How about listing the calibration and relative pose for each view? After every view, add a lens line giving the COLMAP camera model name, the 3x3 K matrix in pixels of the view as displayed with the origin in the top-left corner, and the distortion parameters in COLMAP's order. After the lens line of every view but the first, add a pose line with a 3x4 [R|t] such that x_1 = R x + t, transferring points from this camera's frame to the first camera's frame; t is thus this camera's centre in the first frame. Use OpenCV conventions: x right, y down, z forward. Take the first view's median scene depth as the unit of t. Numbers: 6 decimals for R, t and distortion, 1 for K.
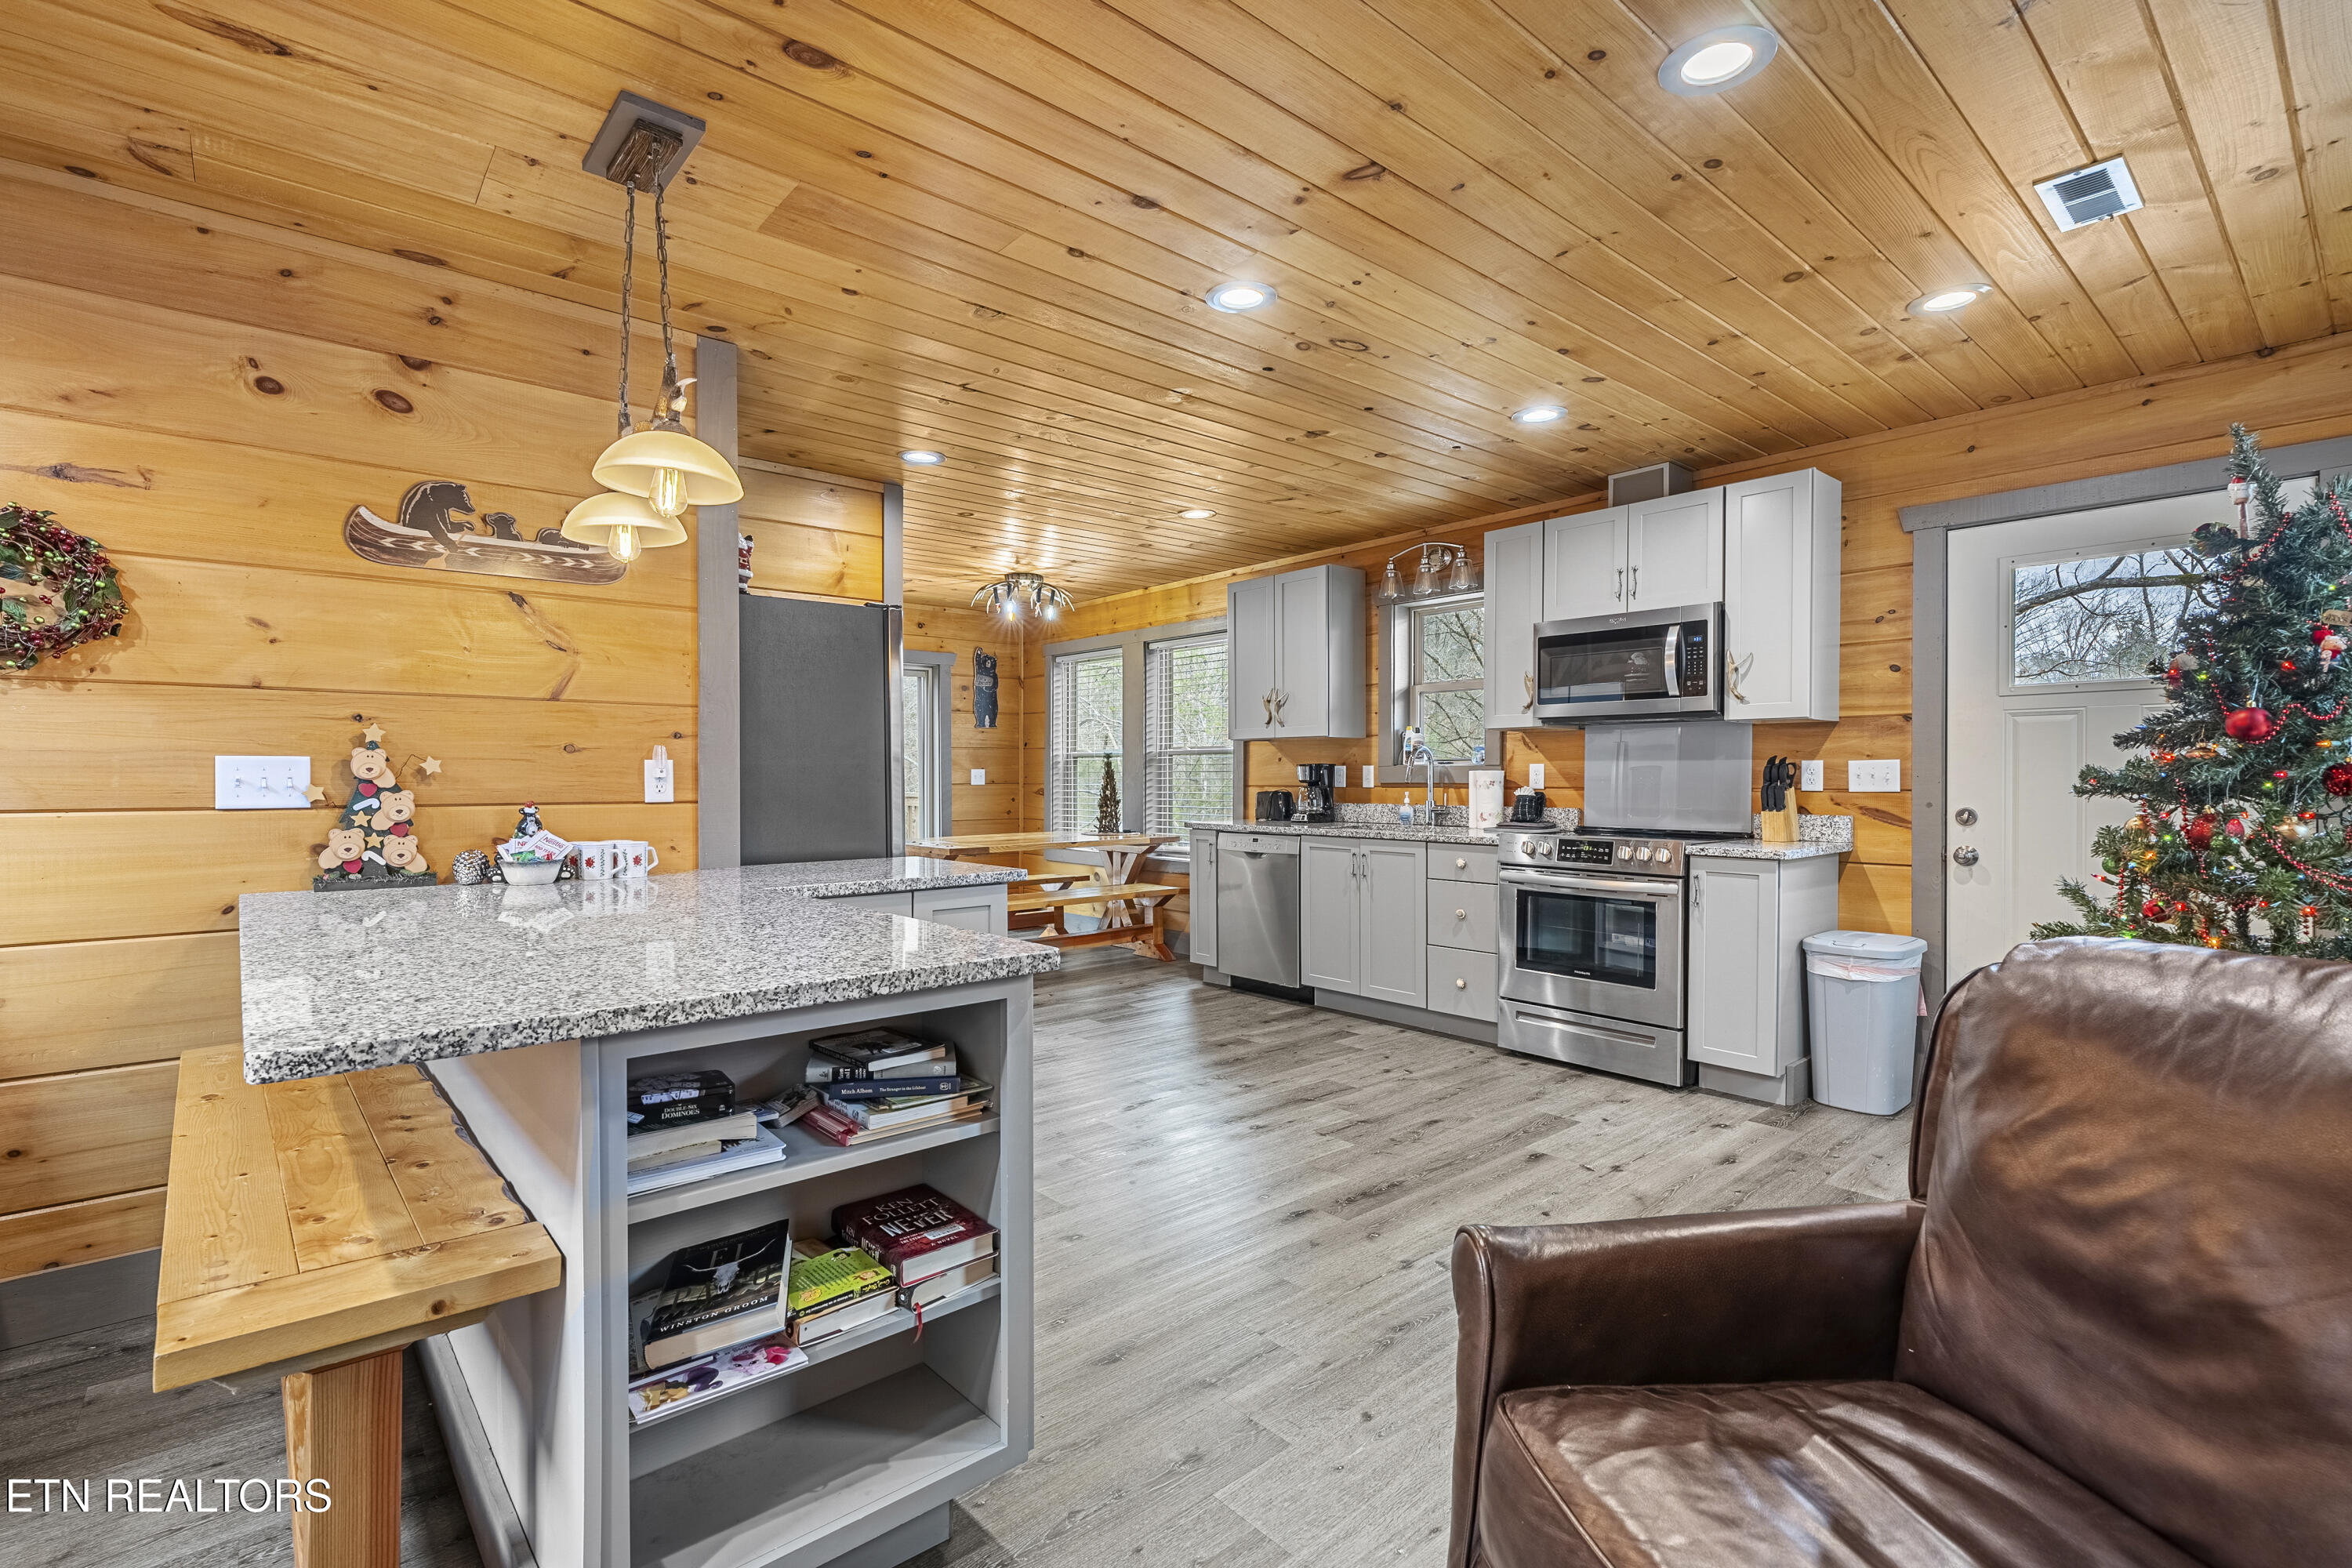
lens RADIAL K [[1064.9, 0, 1167.5], [0, 1064.9, 787.7], [0, 0, 1]] dist [-0.004553, 0.000798]
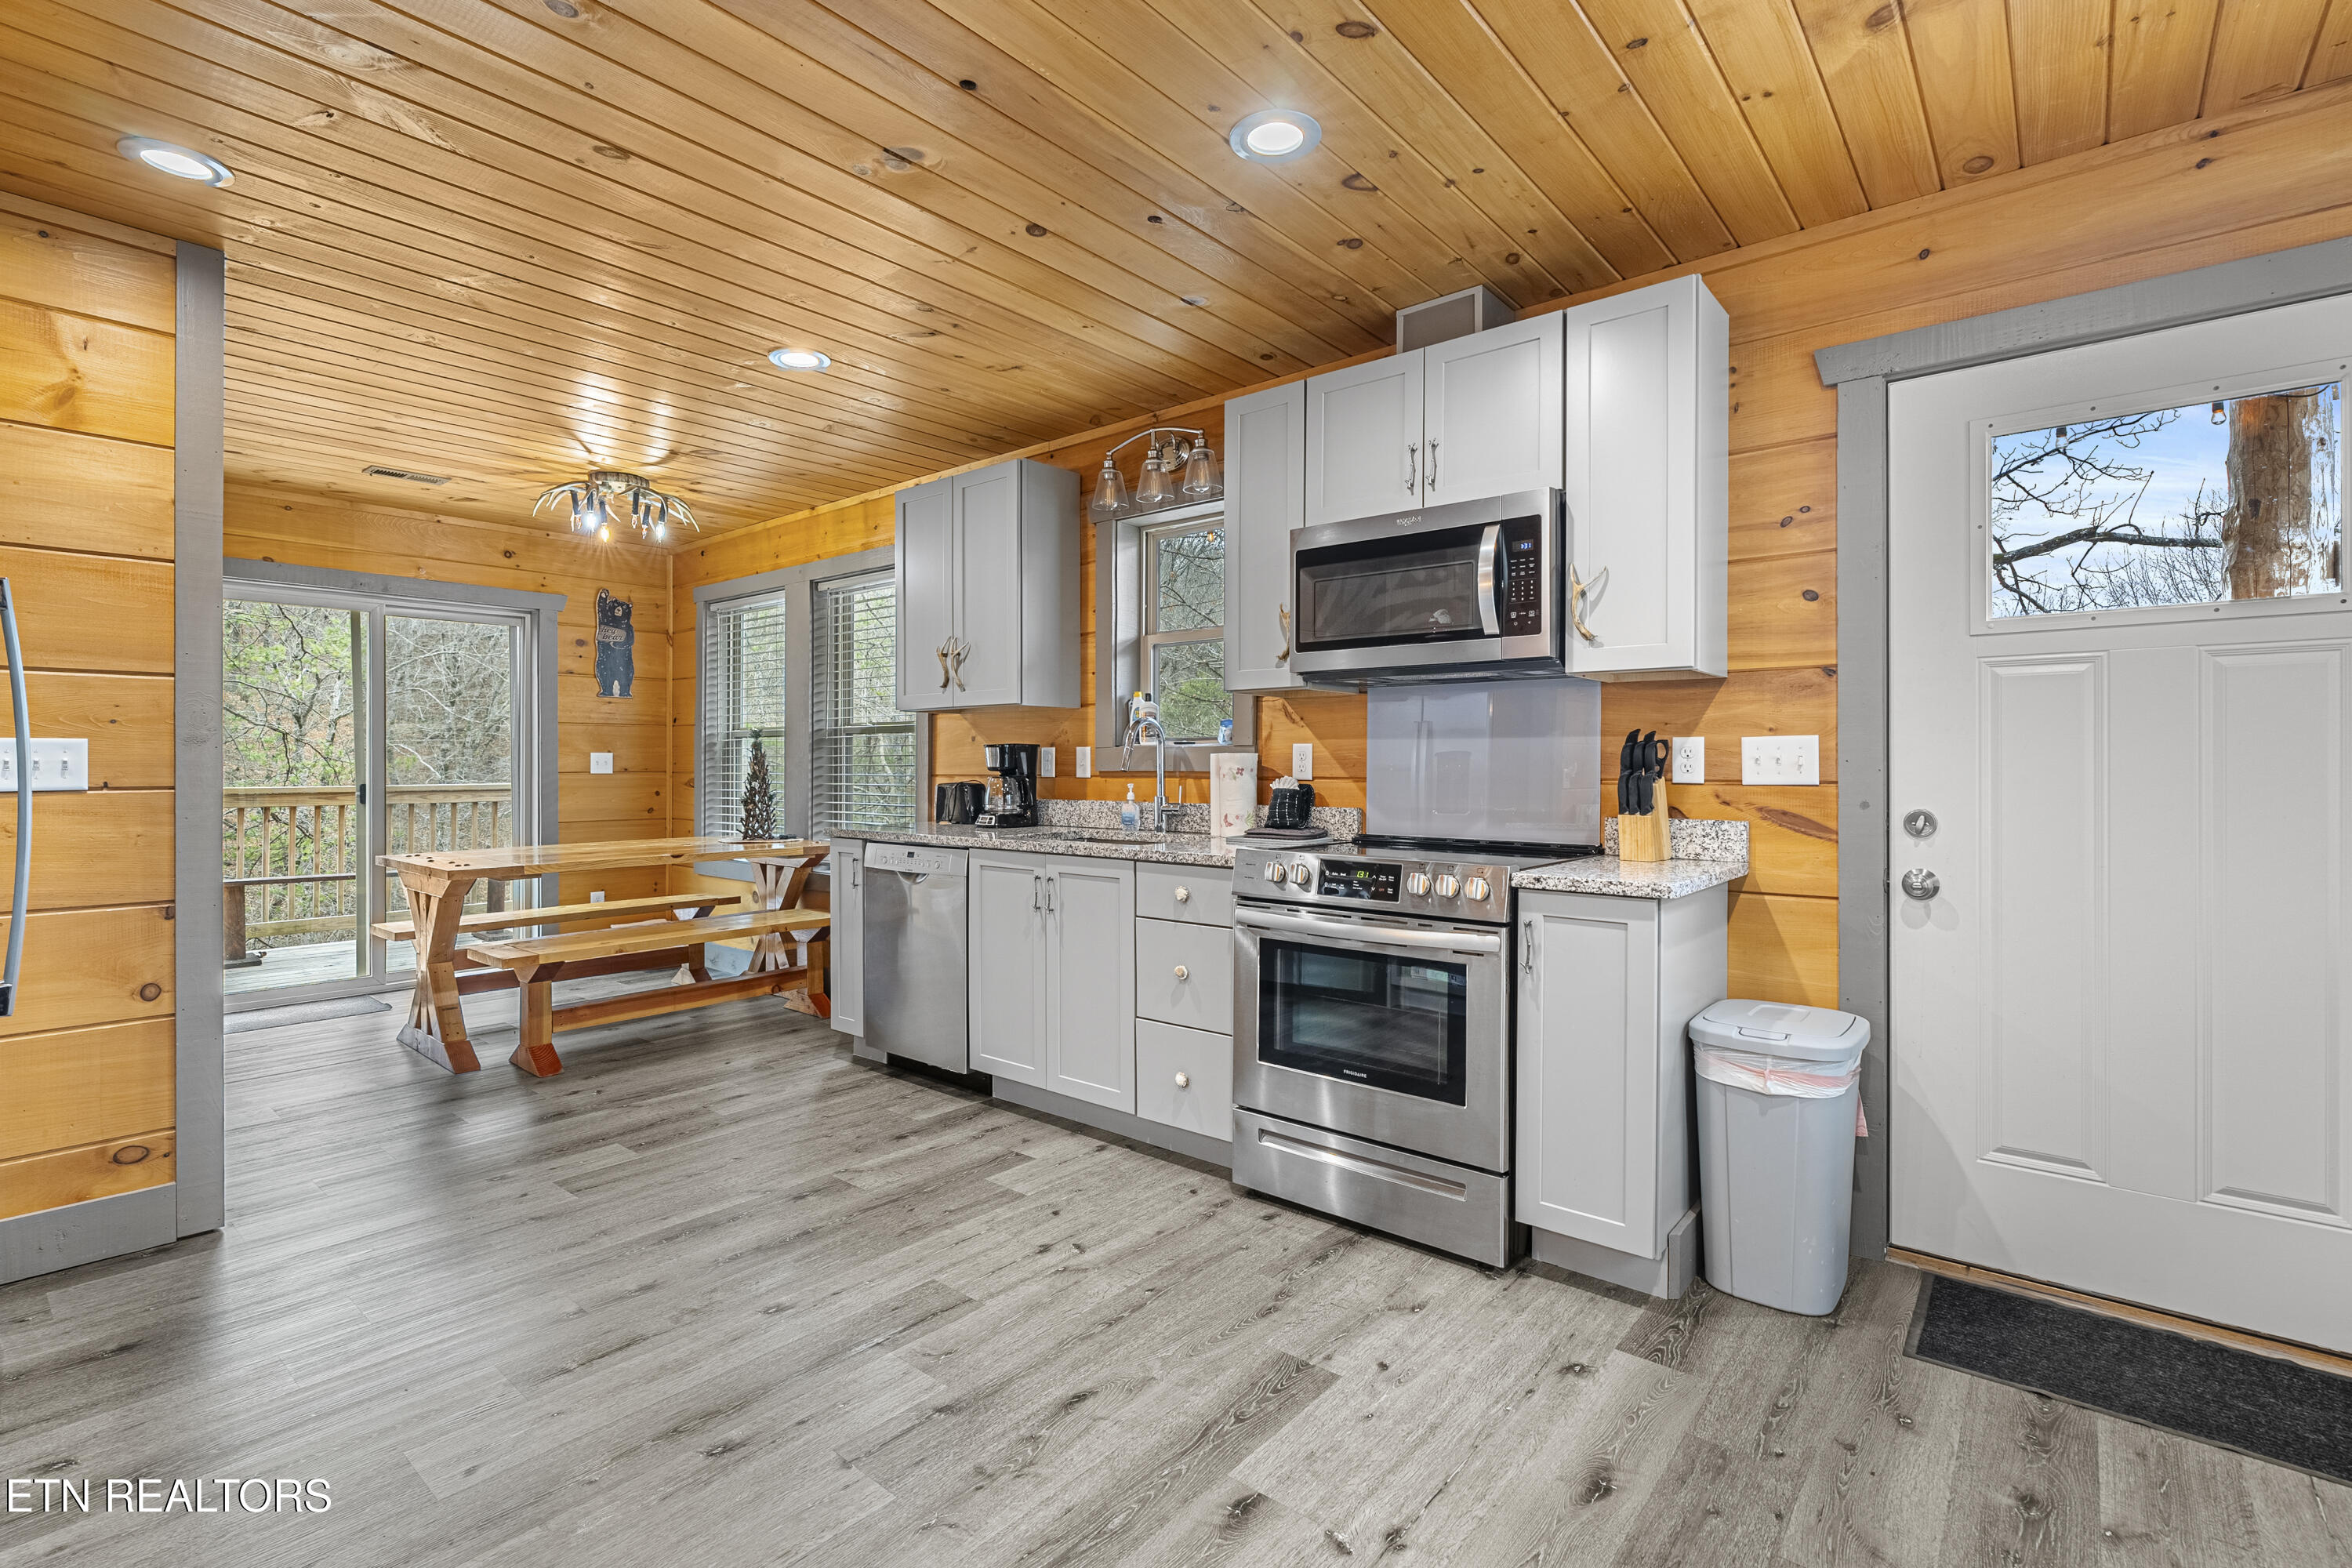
lens RADIAL K [[1079.9, 0, 1165.4], [0, 1079.9, 763.5], [0, 0, 1]] dist [-0.004047, 0.000179]
pose [[0.987004, 0.003190, 0.160661, 0.181220], [-0.001002, 0.999906, -0.013696, 0.000279], [-0.160690, 0.013357, 0.986915, 0.397740]]
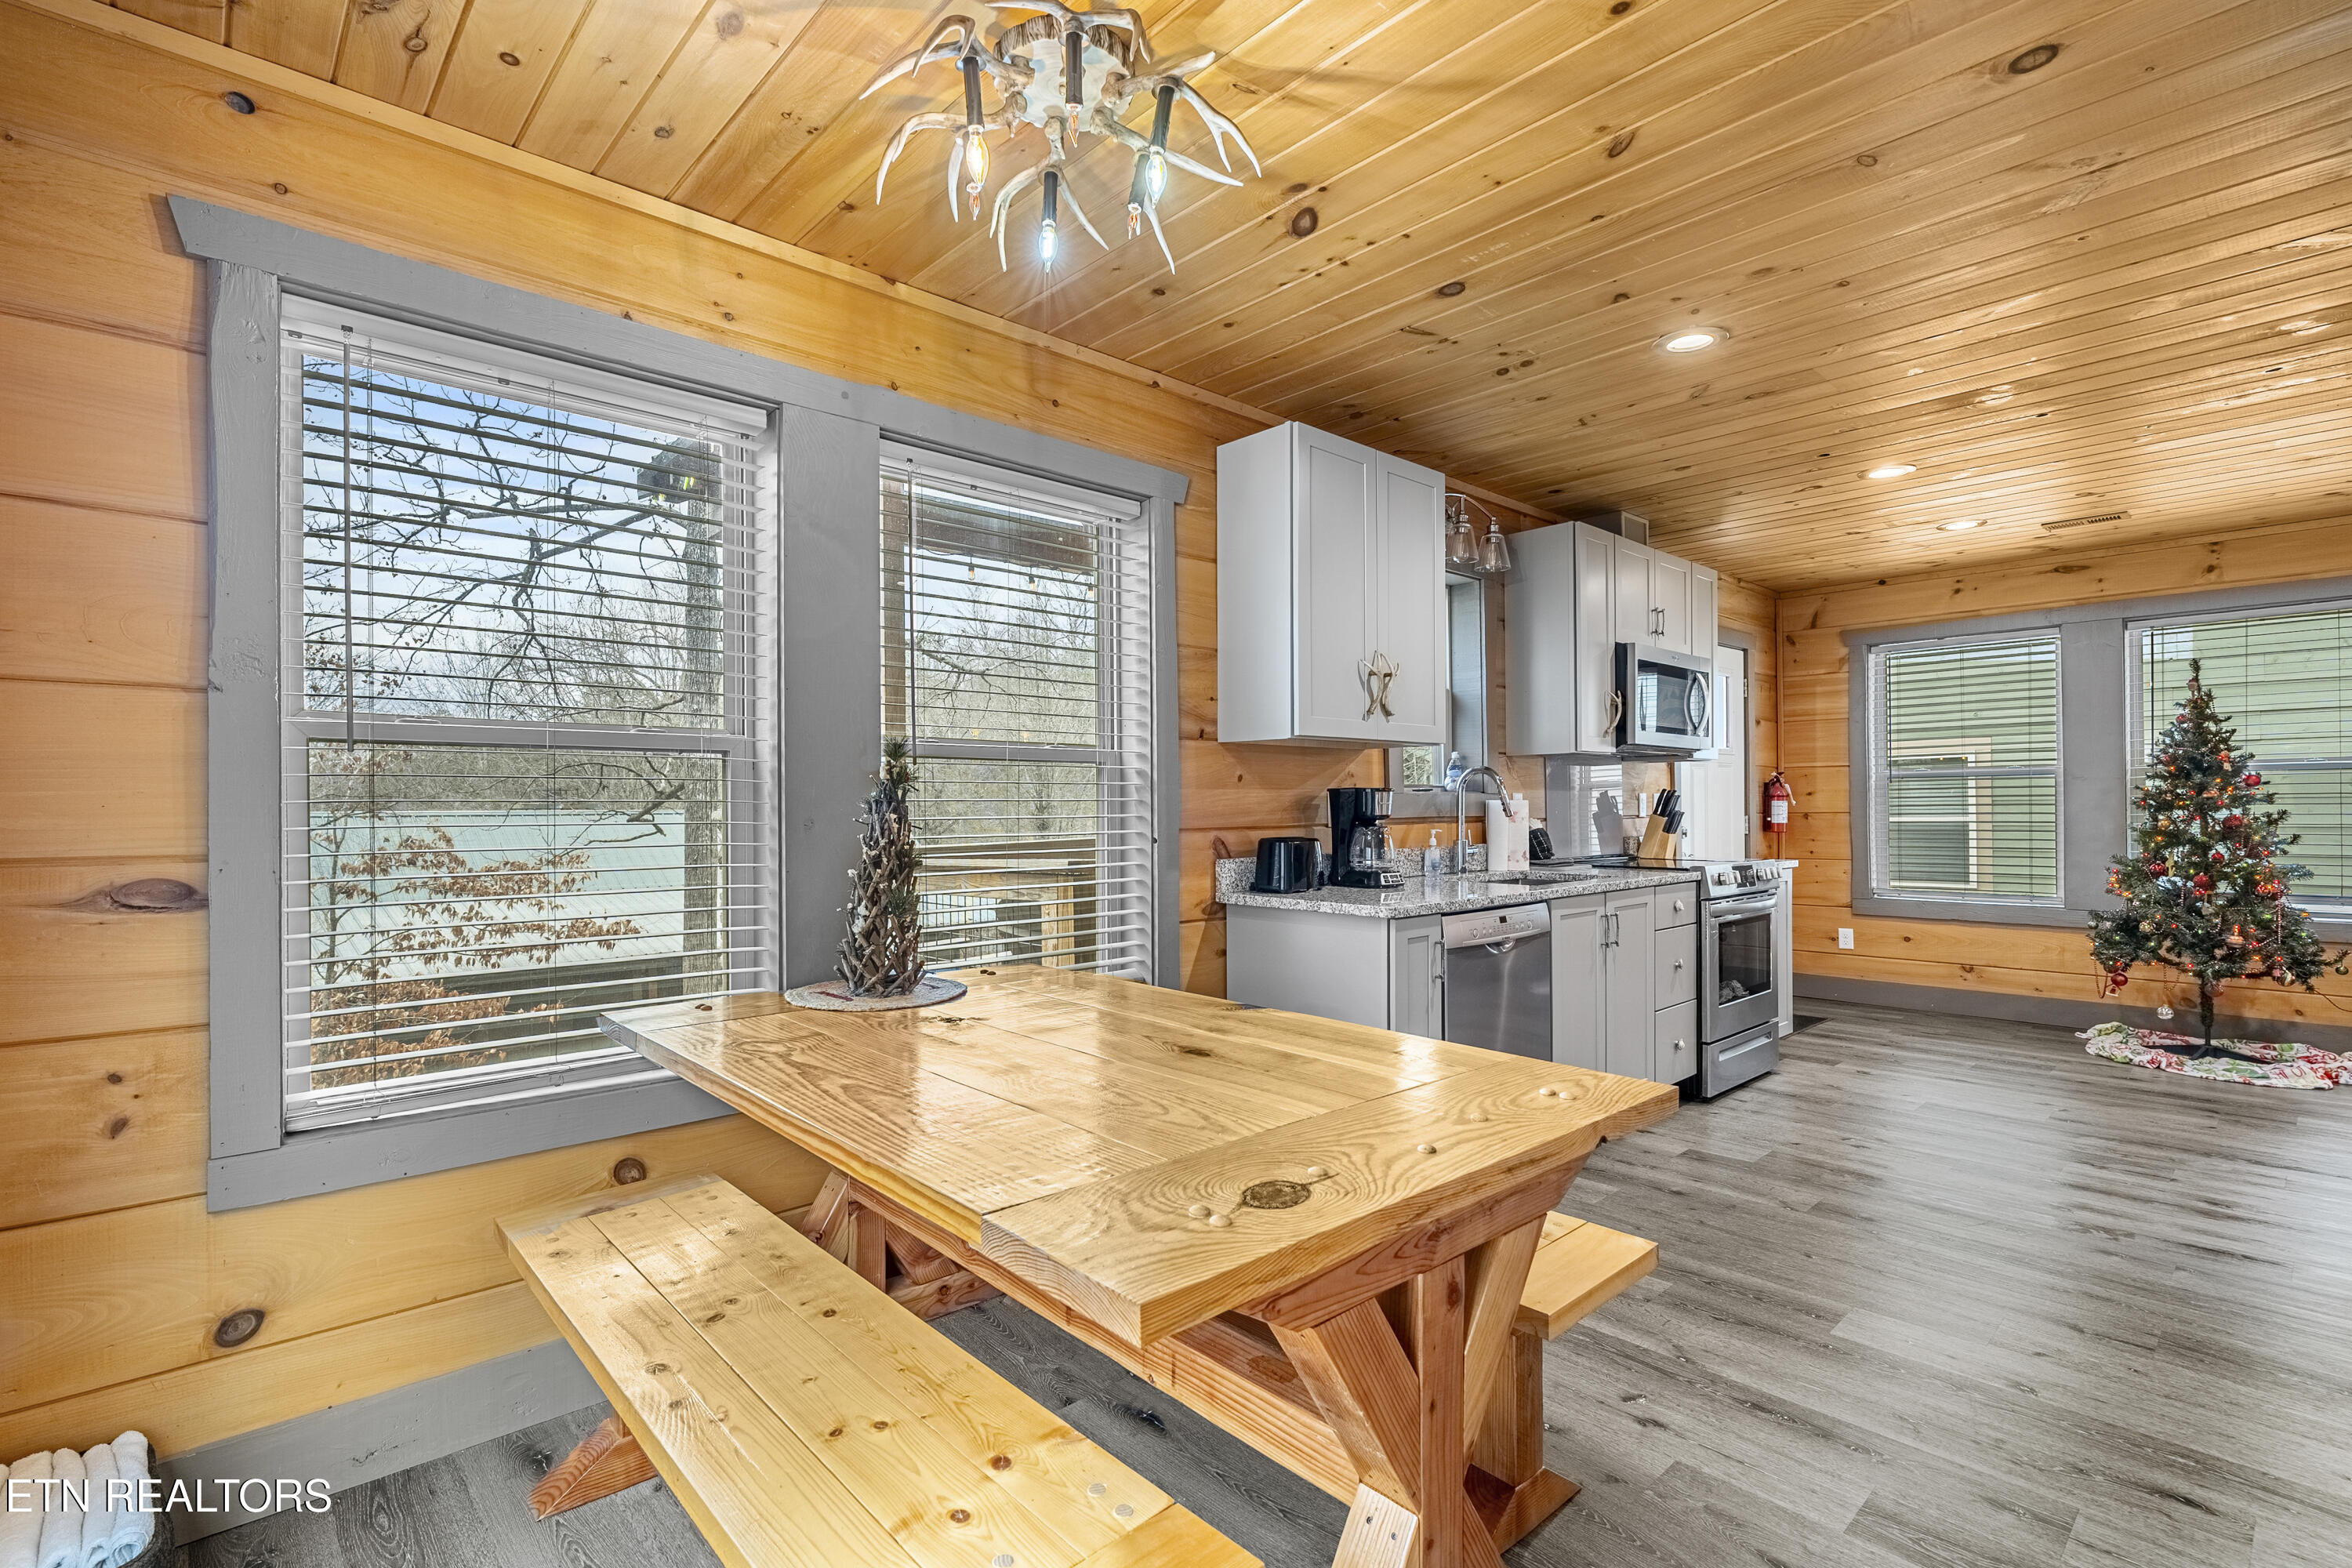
lens RADIAL K [[1079.8, 0, 1160.4], [0, 1079.8, 805.0], [0, 0, 1]] dist [-0.004211, 0.000300]
pose [[-0.029603, 0.003036, 0.999557, -0.671828], [0.018138, 0.999832, -0.002499, -0.019085], [-0.999397, 0.018056, -0.029653, 1.642946]]
